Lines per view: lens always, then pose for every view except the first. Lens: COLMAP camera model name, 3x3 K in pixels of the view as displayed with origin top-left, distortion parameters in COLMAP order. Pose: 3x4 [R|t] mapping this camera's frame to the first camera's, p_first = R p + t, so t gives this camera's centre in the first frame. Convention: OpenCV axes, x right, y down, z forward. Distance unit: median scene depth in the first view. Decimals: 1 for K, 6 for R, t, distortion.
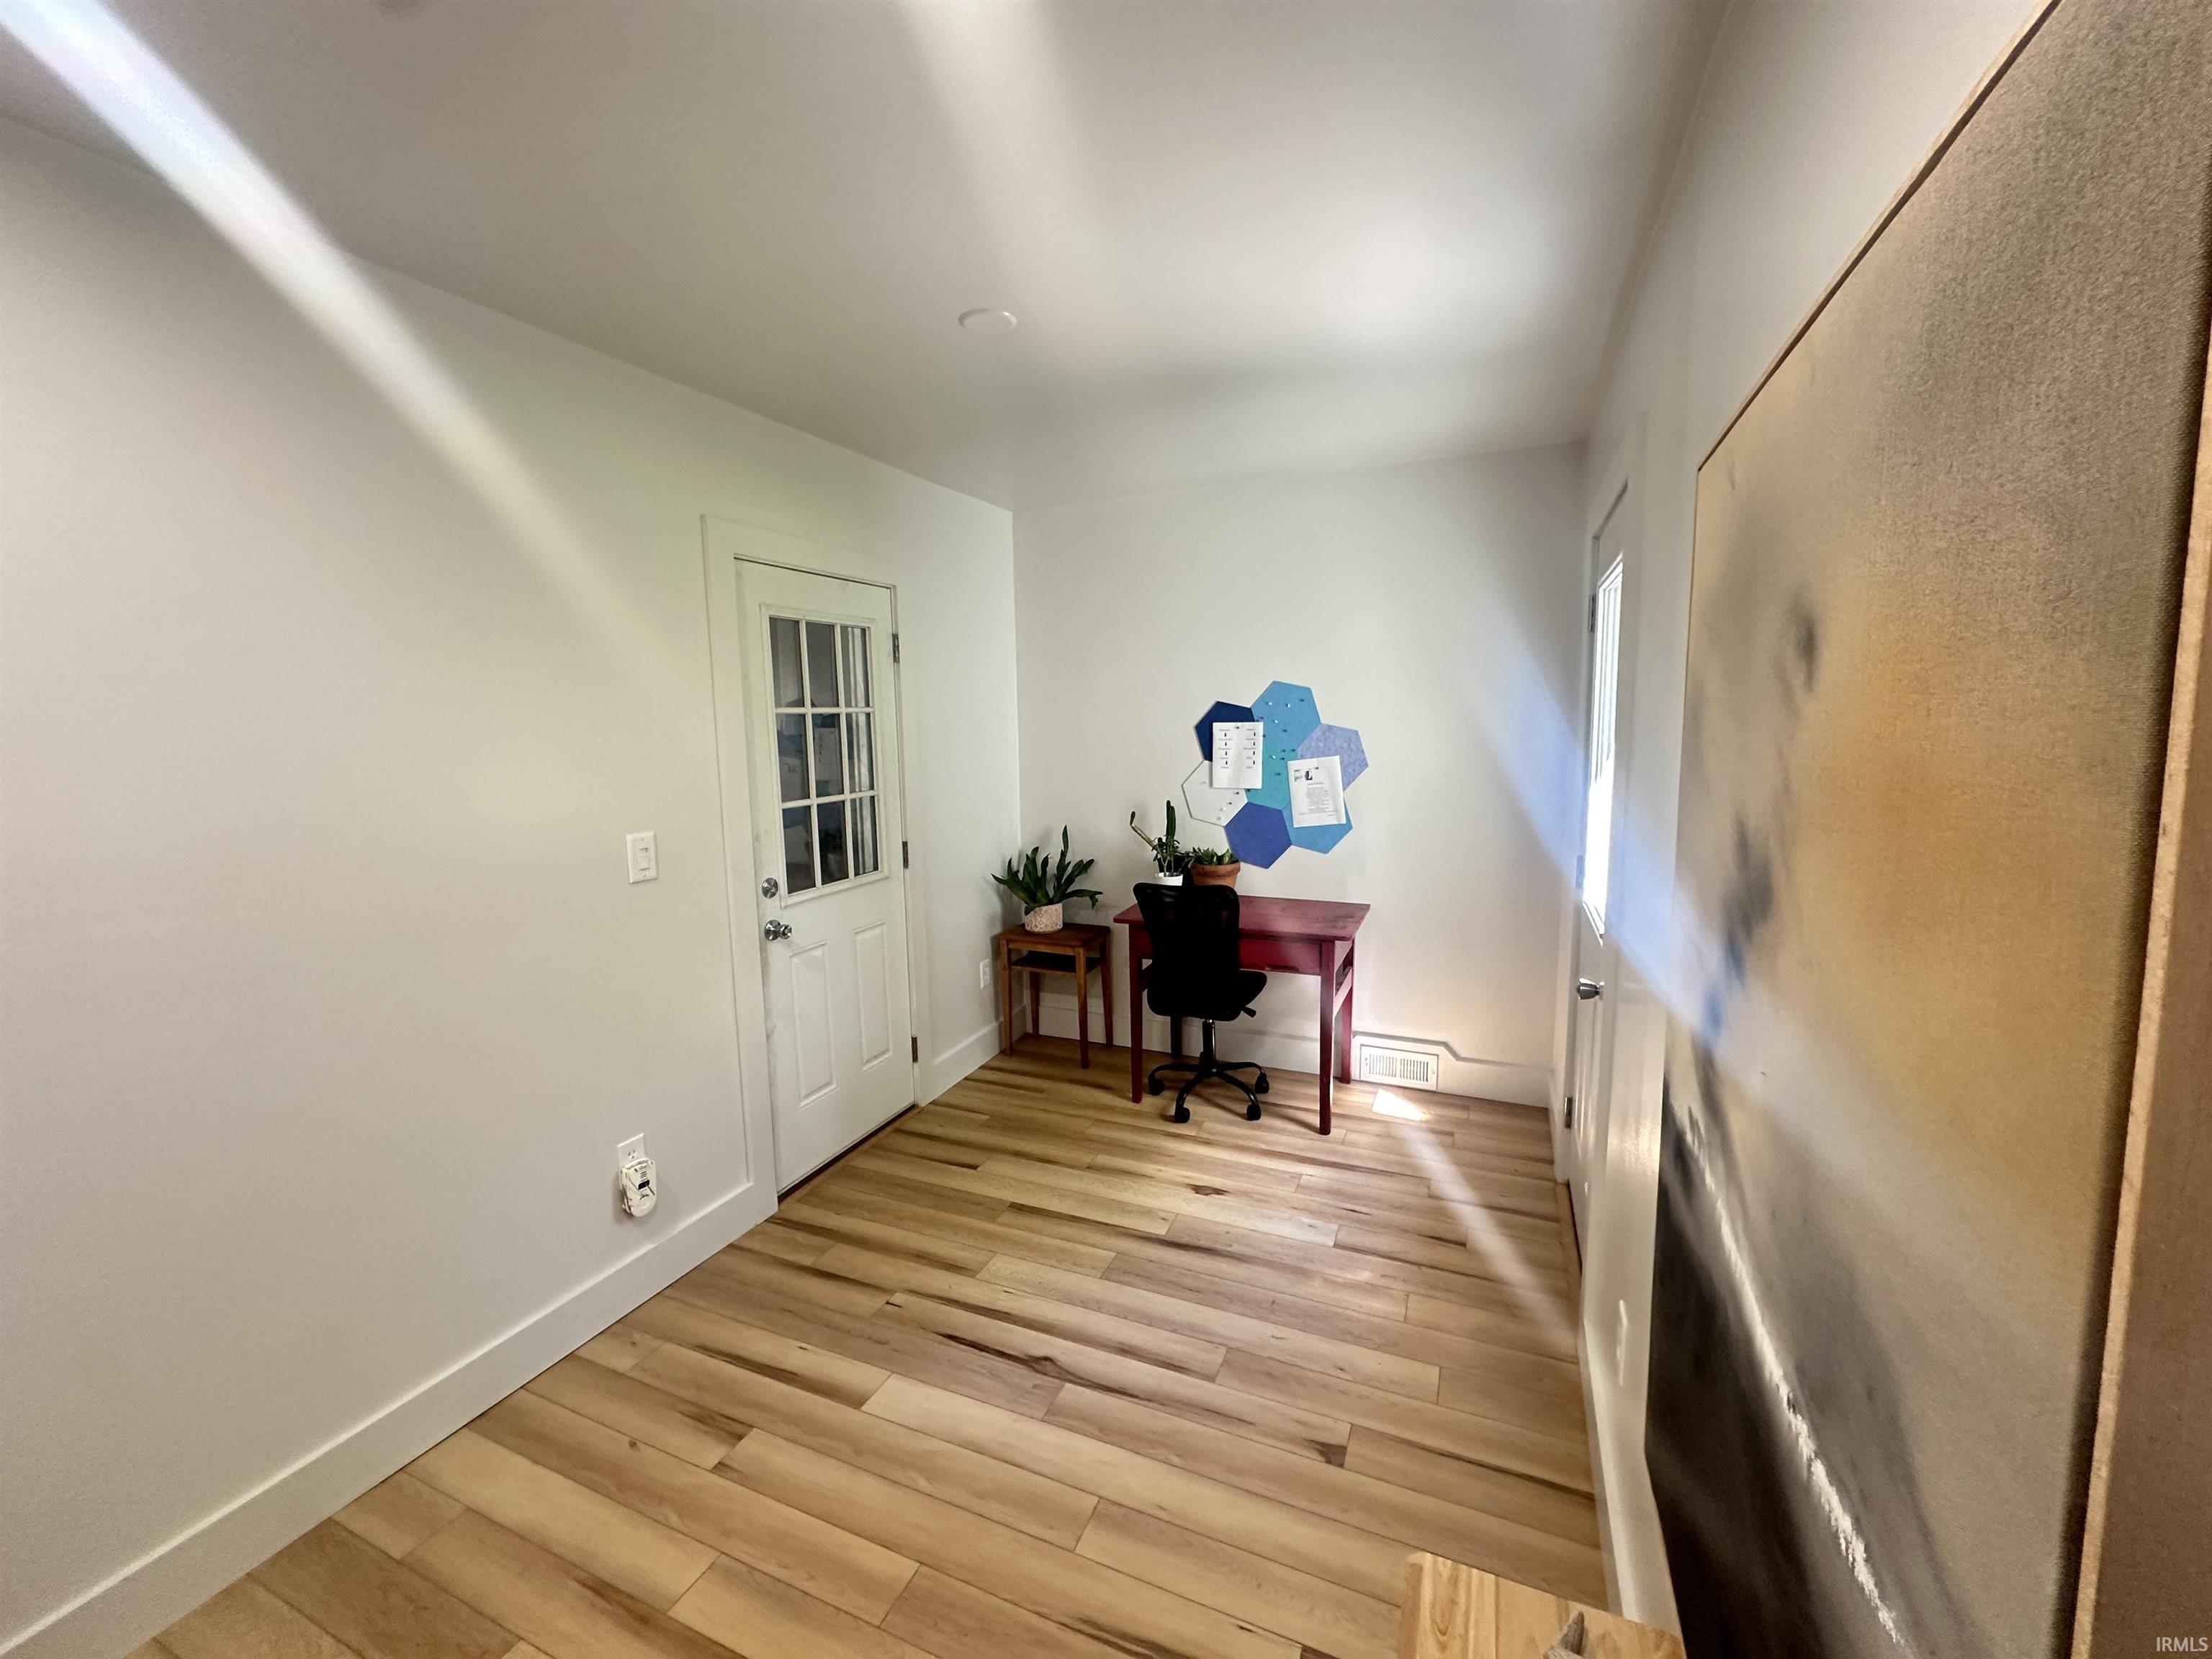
lens RADIAL K [[879.9, 0, 1102.5], [0, 879.9, 830.6], [0, 0, 1]] dist [-0.000984, -0.000229]
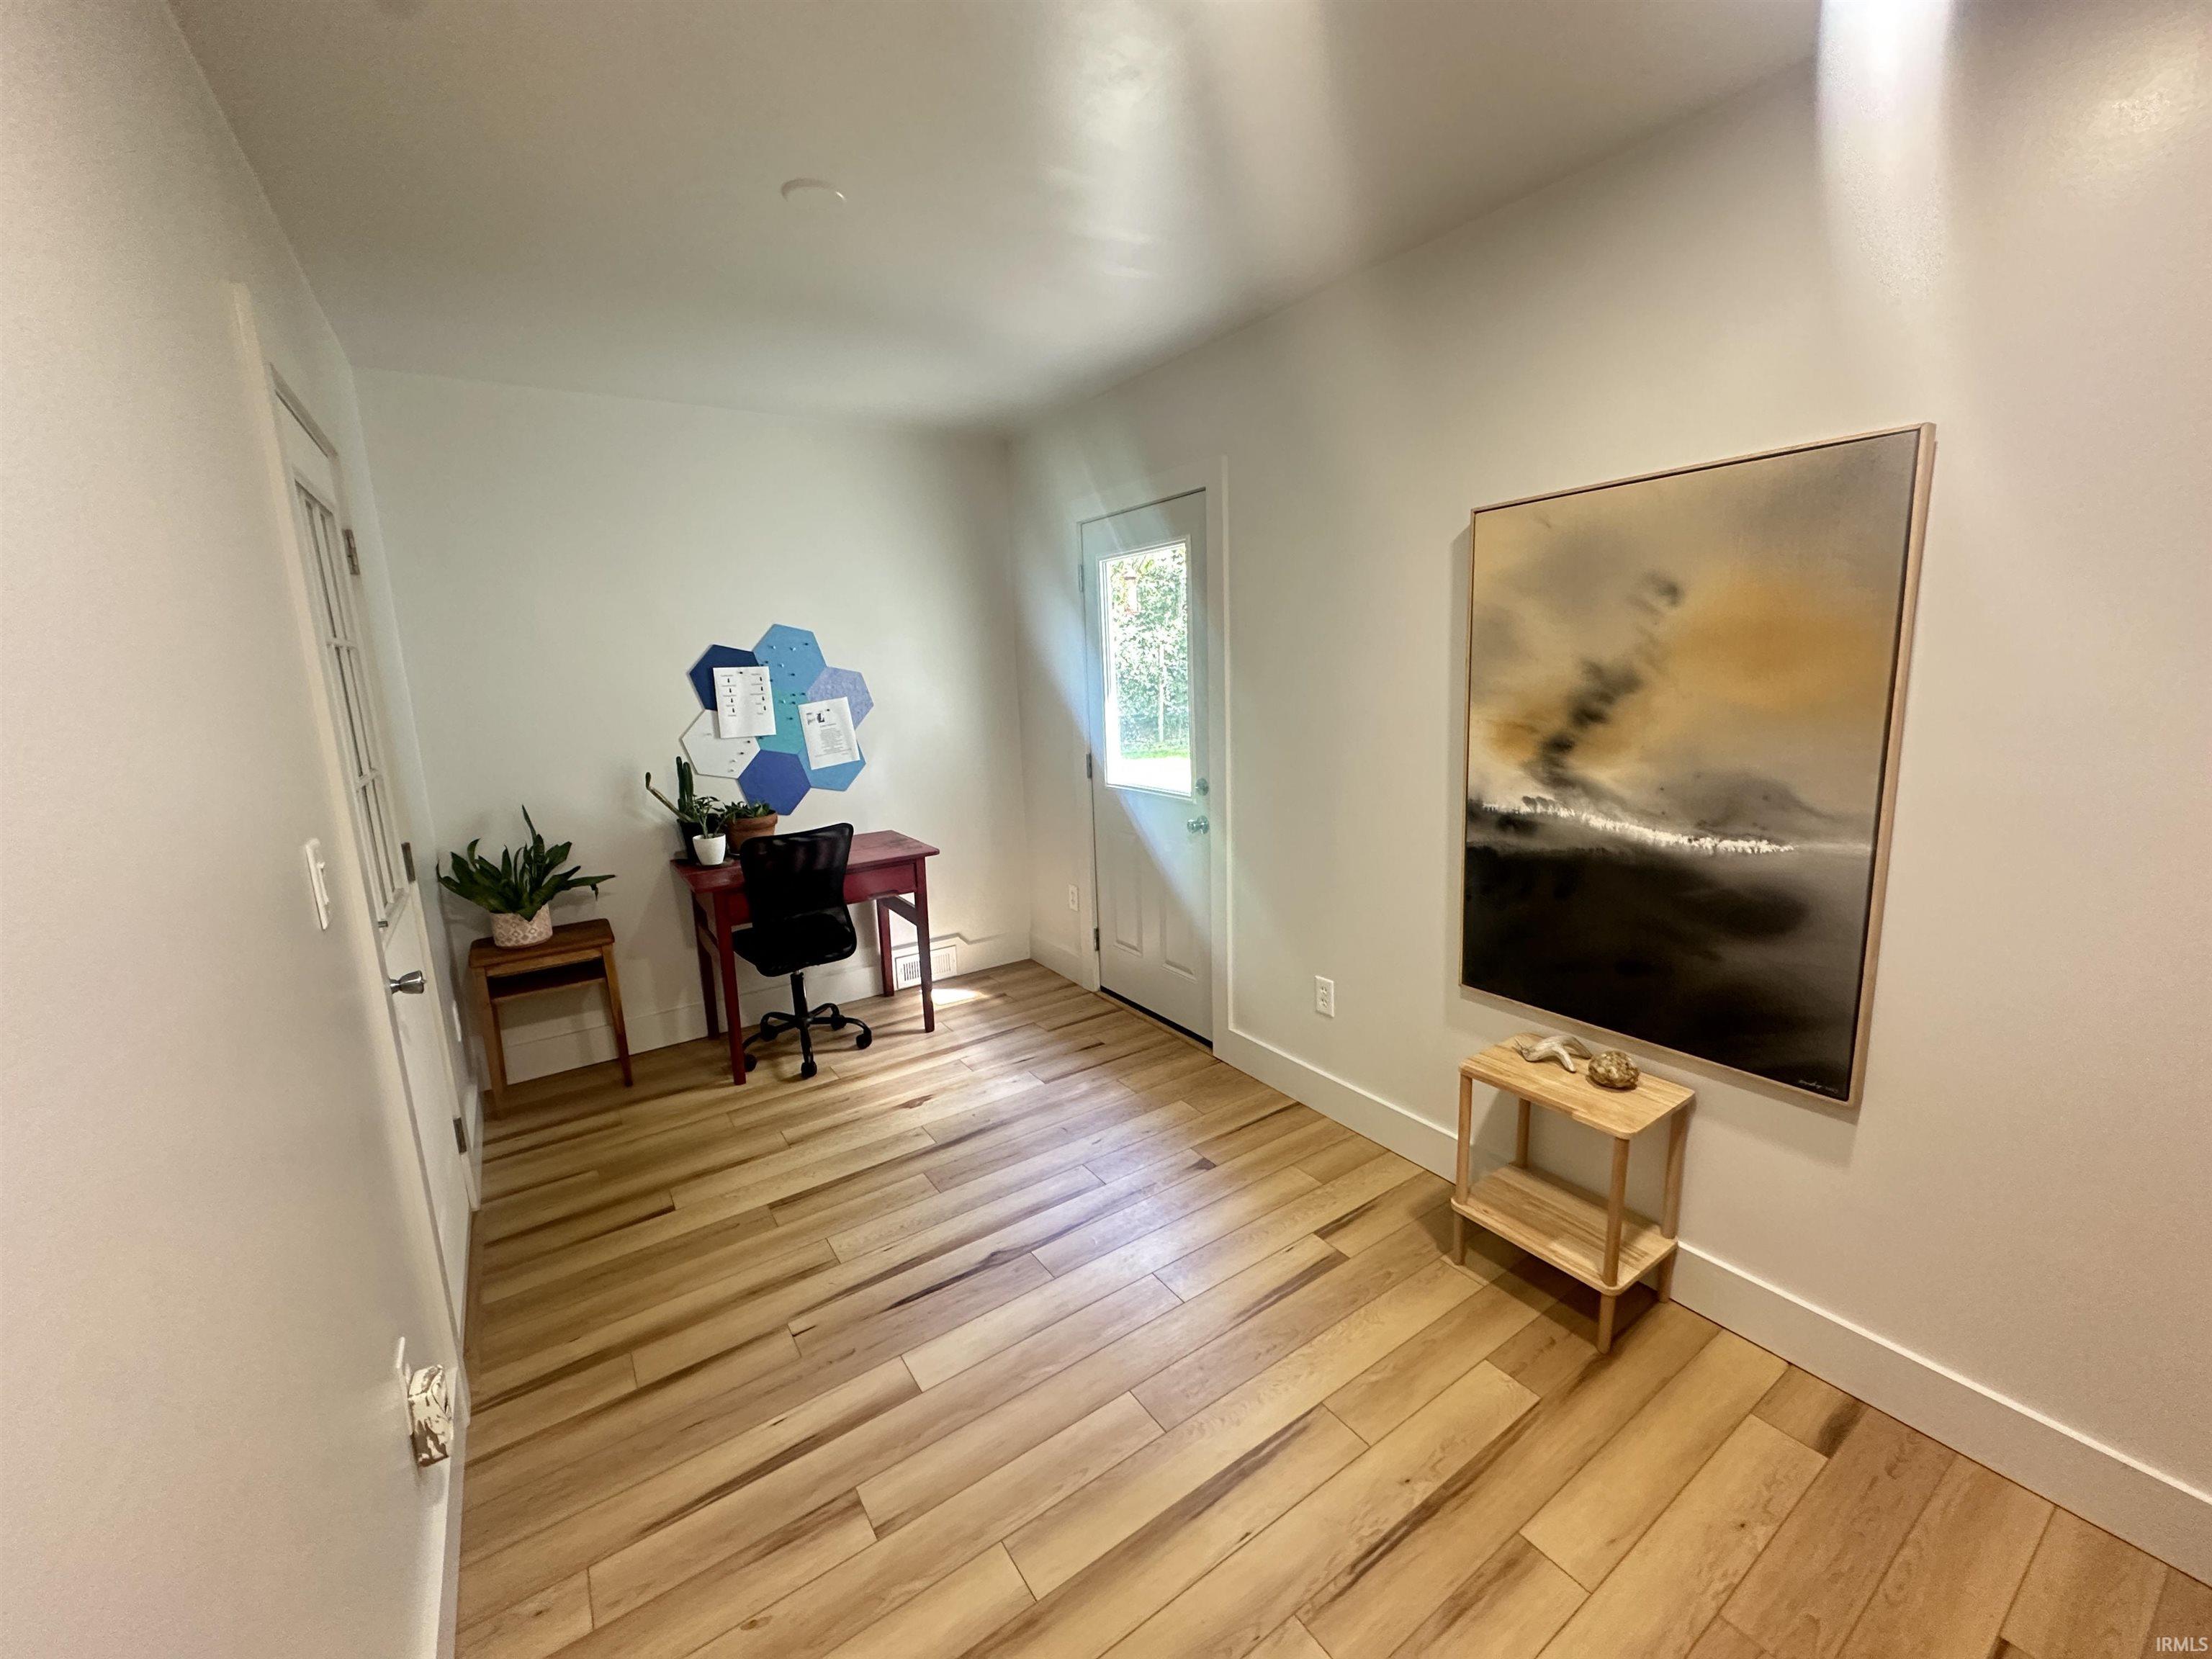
lens RADIAL K [[879.9, 0, 1102.5], [0, 879.9, 830.6], [0, 0, 1]] dist [-0.000984, -0.000229]
pose [[0.533488, -0.160490, 0.830442, -0.520819], [0.131715, 0.985619, 0.105864, 0.002161], [-0.835489, 0.052904, 0.546954, 0.187373]]
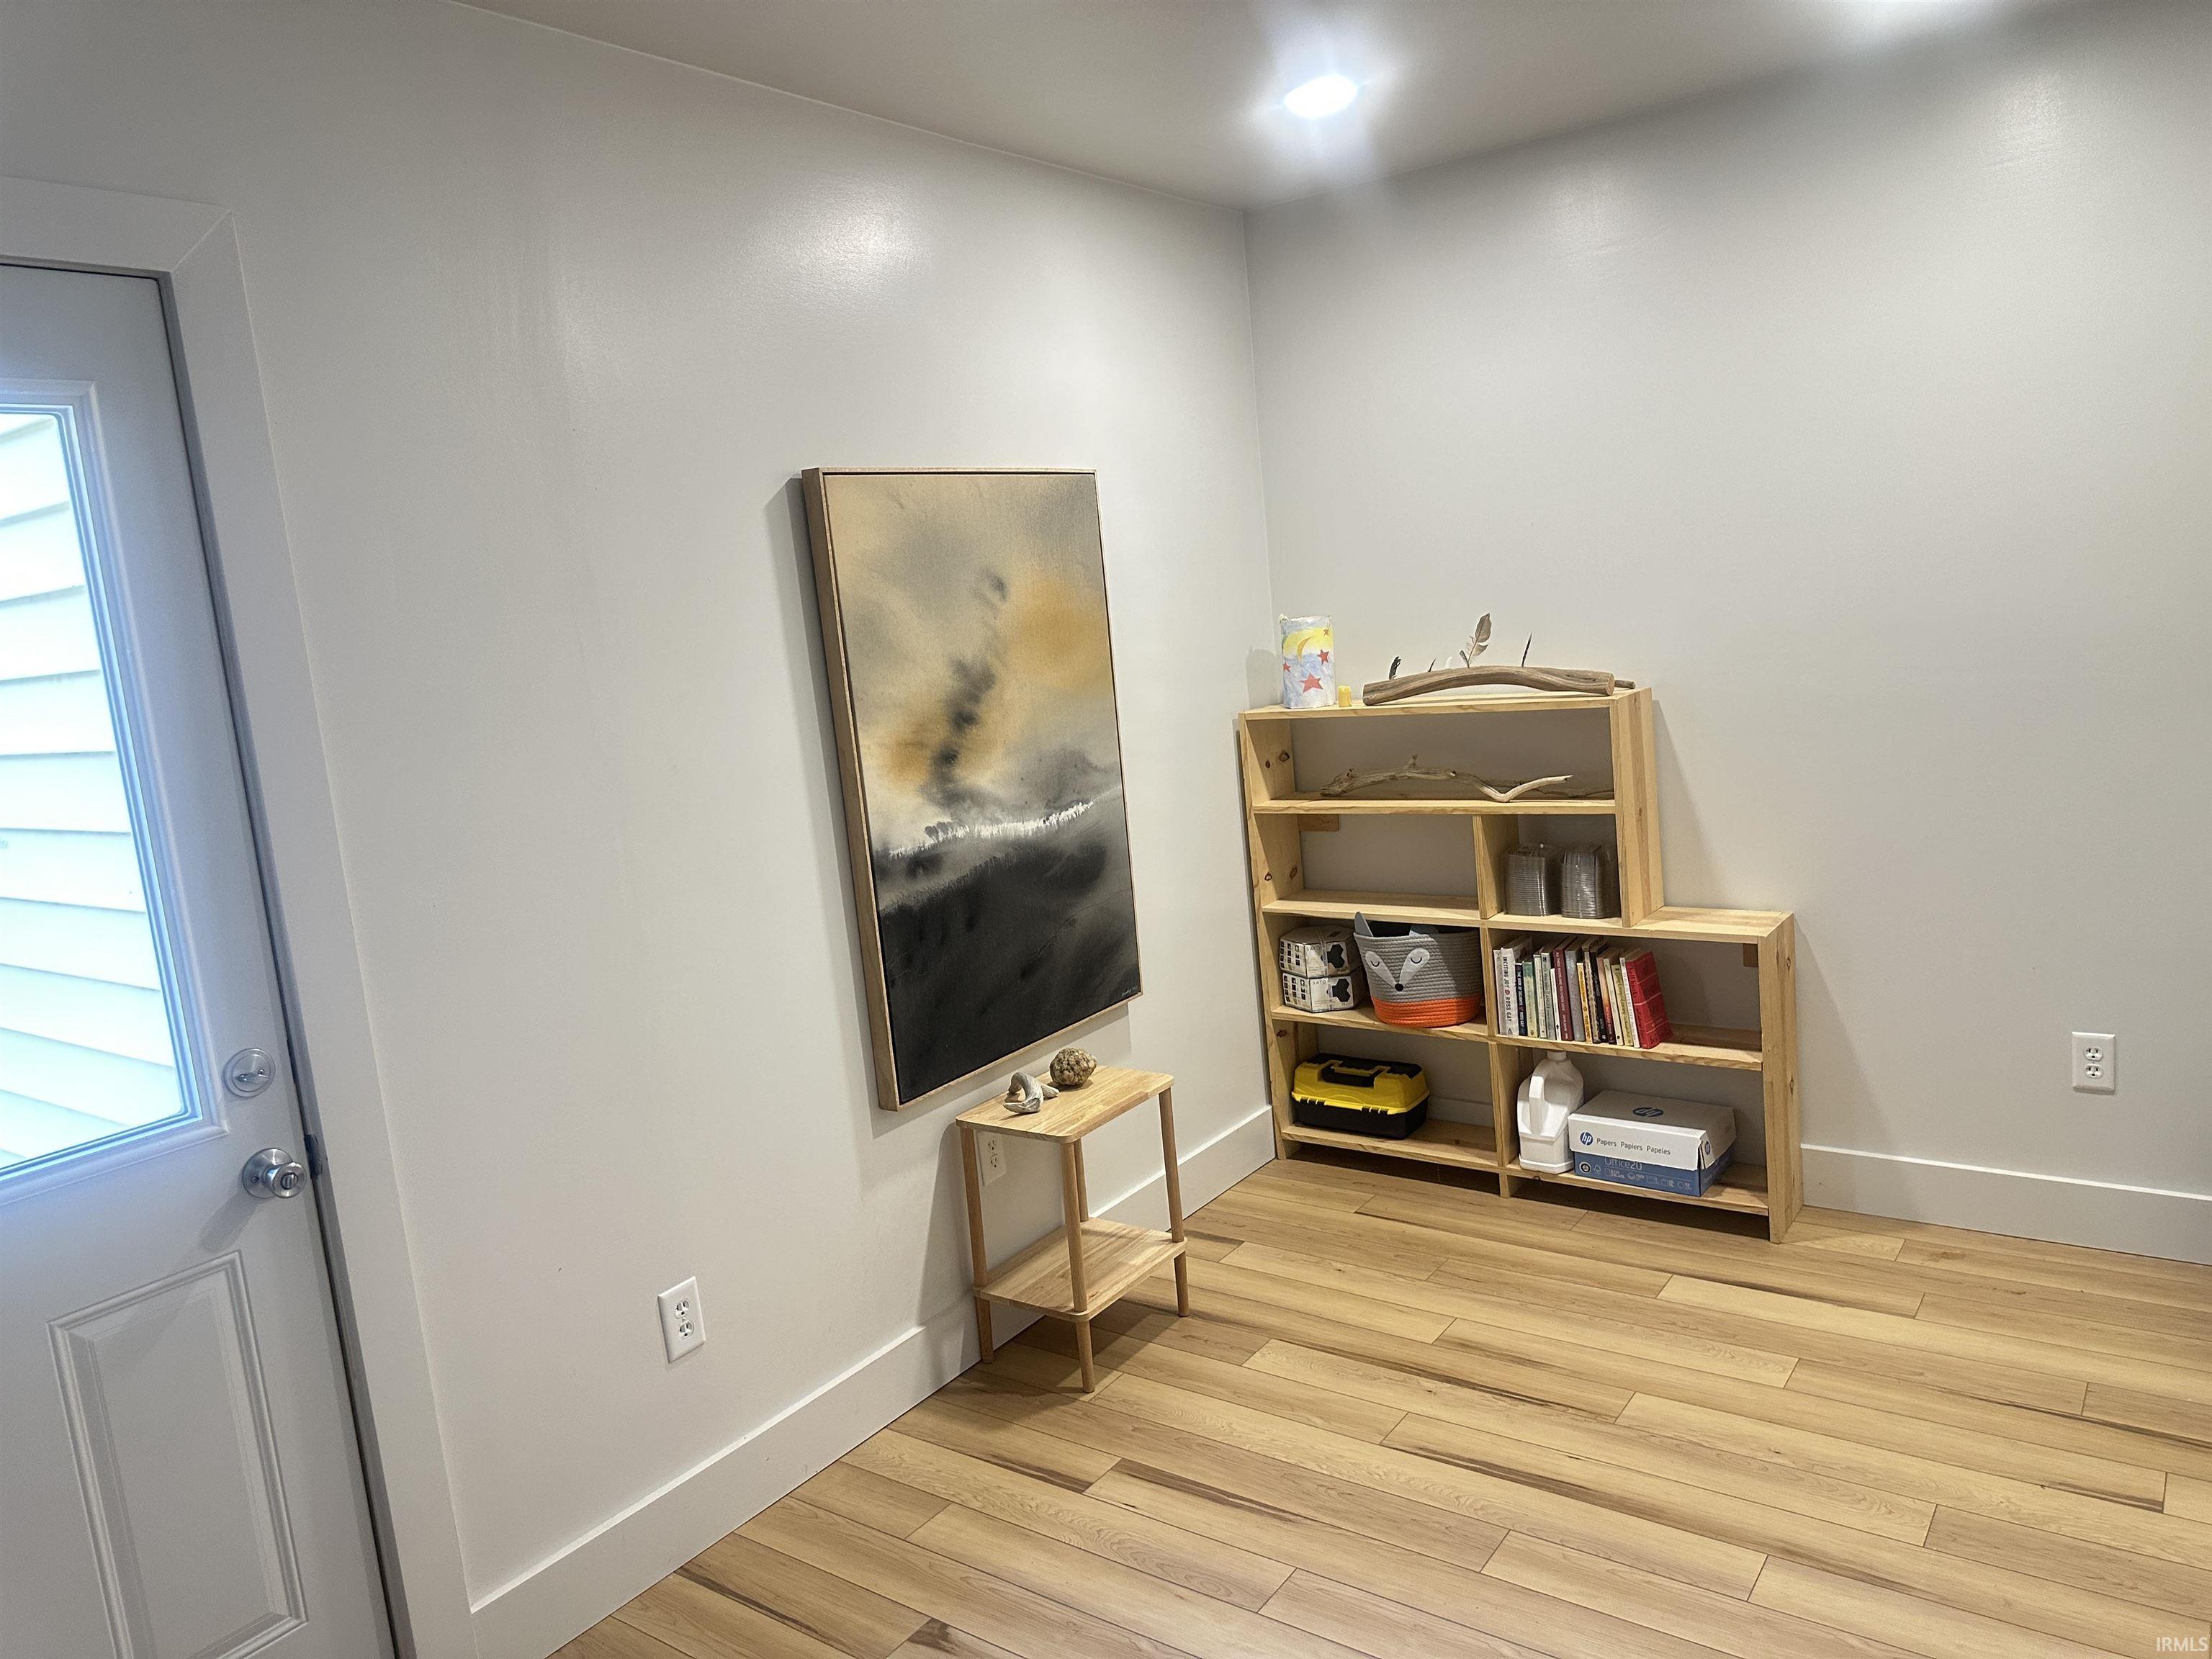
lens RADIAL K [[1562.8, 0, 1106.0], [0, 1562.8, 829.5], [0, 0, 1]] dist [0.150206, -0.189613]
pose [[-0.972717, 0.076736, 0.218938, -0.124245], [0.134901, 0.954853, 0.264683, -0.147058], [-0.188743, 0.286996, -0.939153, 1.147976]]
